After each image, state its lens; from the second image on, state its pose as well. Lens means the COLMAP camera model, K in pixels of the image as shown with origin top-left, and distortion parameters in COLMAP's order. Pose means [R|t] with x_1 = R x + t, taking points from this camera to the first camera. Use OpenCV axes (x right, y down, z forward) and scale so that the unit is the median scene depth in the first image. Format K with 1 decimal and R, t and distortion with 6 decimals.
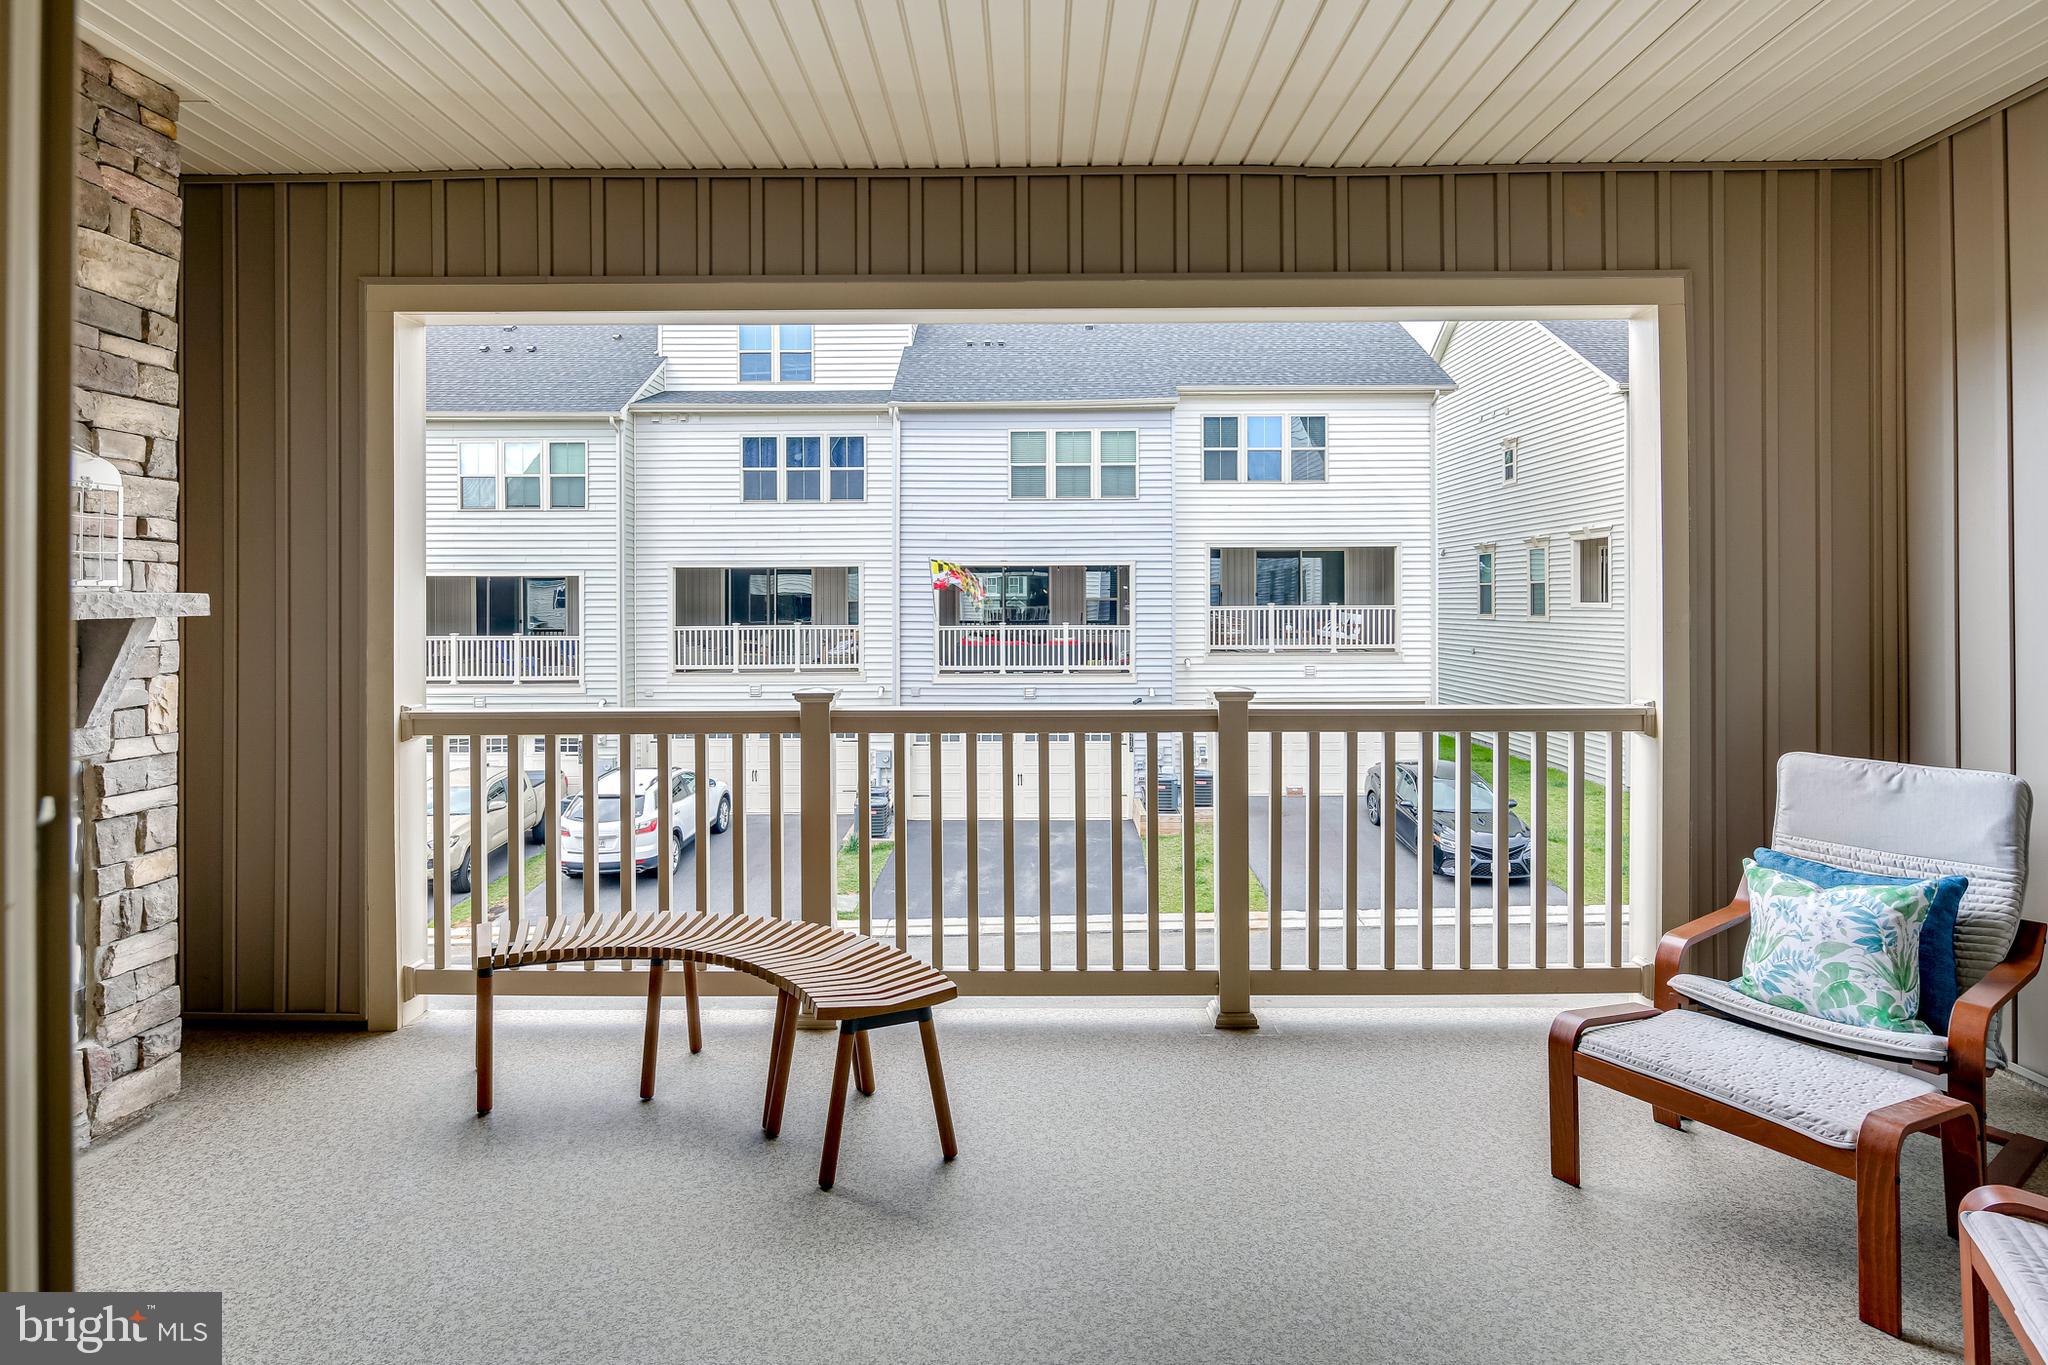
lens RADIAL K [[1008.4, 0, 1040.3], [0, 1008.4, 610.9], [0, 0, 1]] dist [-0.000878, -0.004154]
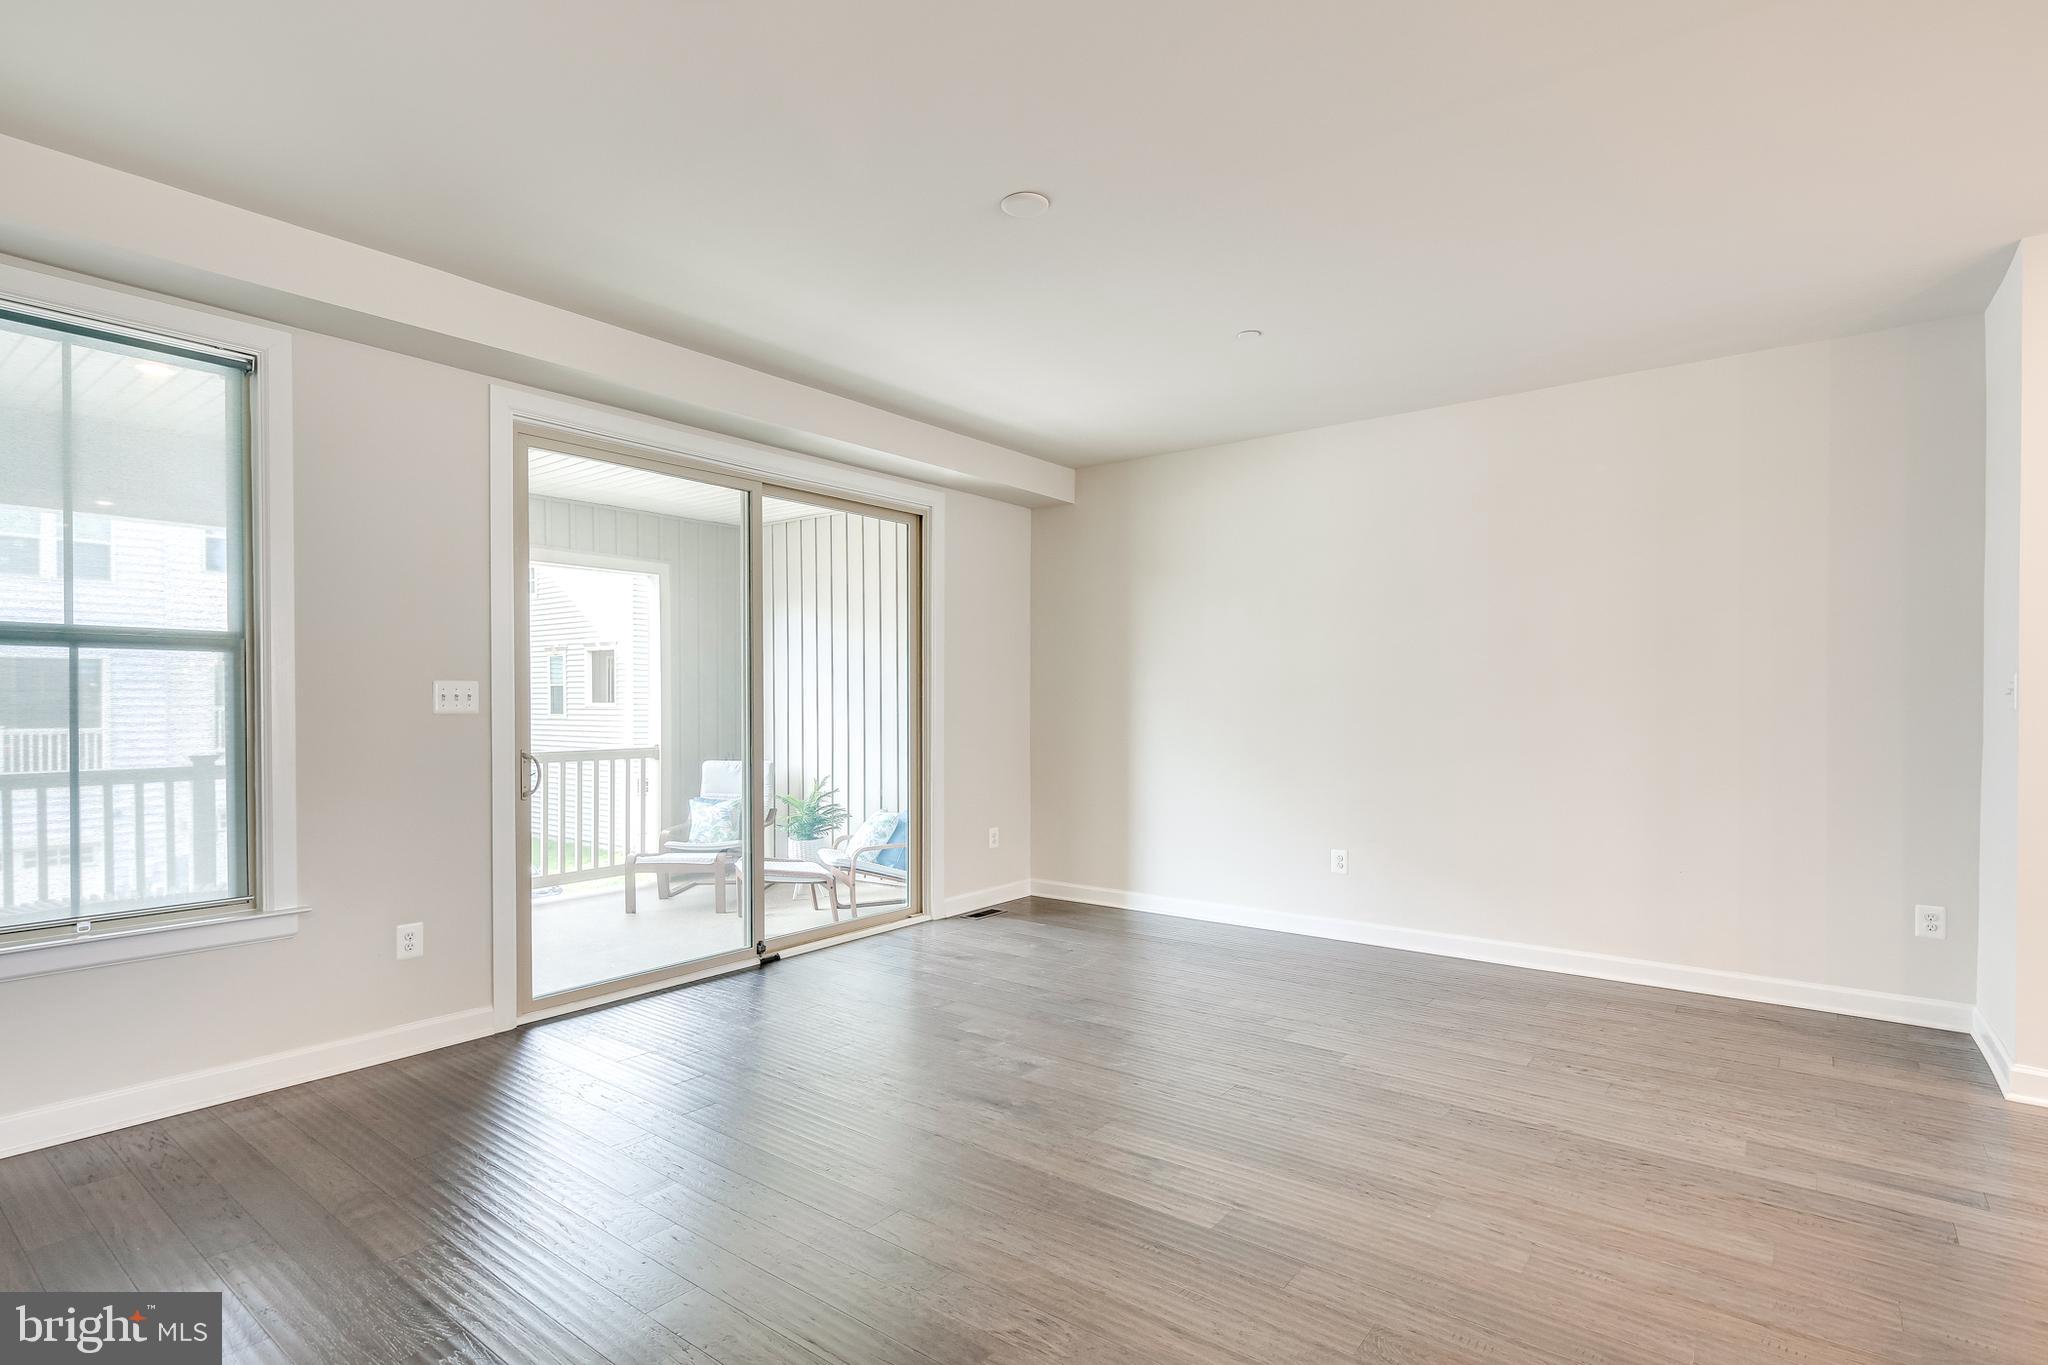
lens RADIAL K [[1008.4, 0, 1025.3], [0, 1008.4, 699.9], [0, 0, 1]] dist [-0.000878, -0.004154]
pose [[0.615555, 0.004534, 0.788081, -0.716659], [0.004151, 0.999951, -0.008996, 0.010272], [-0.788083, 0.008808, 0.615506, -1.124520]]
